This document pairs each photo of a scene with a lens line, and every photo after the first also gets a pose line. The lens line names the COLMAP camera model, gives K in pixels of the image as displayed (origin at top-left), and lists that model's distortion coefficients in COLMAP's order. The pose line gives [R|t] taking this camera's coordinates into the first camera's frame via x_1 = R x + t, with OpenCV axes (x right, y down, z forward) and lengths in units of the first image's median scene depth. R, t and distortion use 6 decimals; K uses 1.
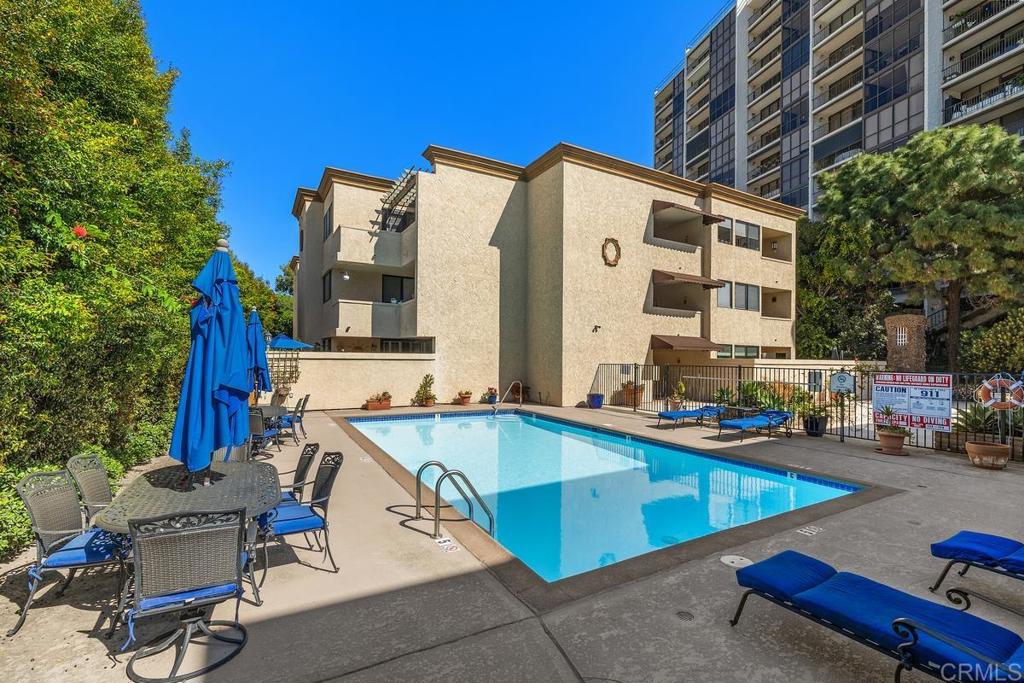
lens RADIAL K [[484.5, 0, 511.2], [0, 484.5, 357.9], [0, 0, 1]] dist [0.000866, 0.000052]
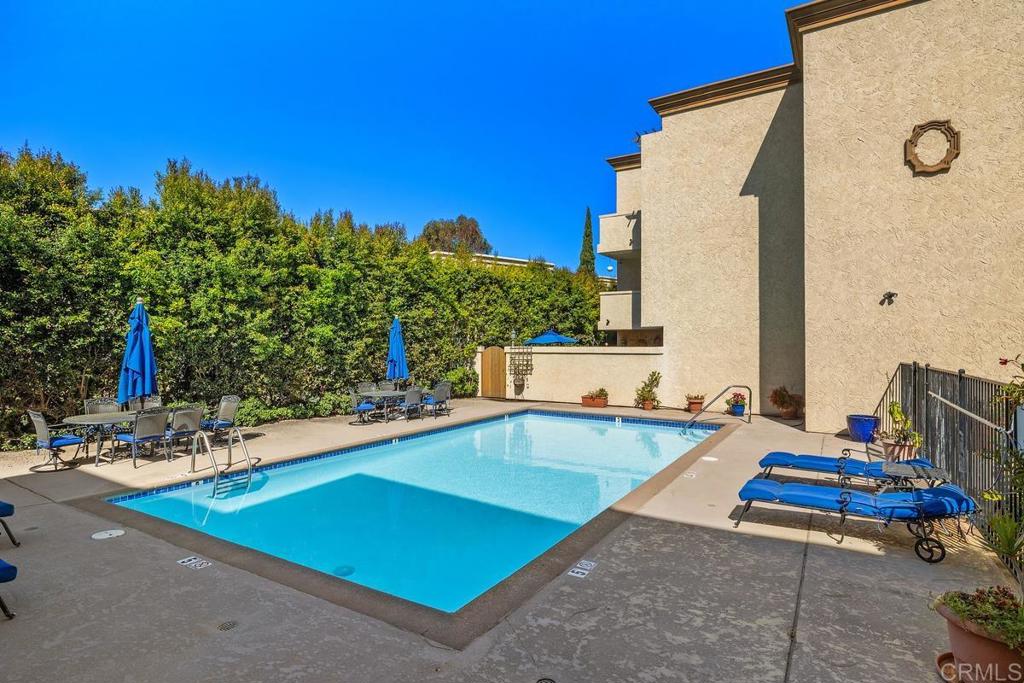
lens RADIAL K [[547.7, 0, 512.0], [0, 547.7, 341.5], [0, 0, 1]] dist [0.000121, 0.000325]
pose [[0.438182, -0.018292, -0.898700, 0.563413], [0.002055, 0.999811, -0.019347, -0.000122], [0.898884, 0.006631, 0.438137, 0.356624]]
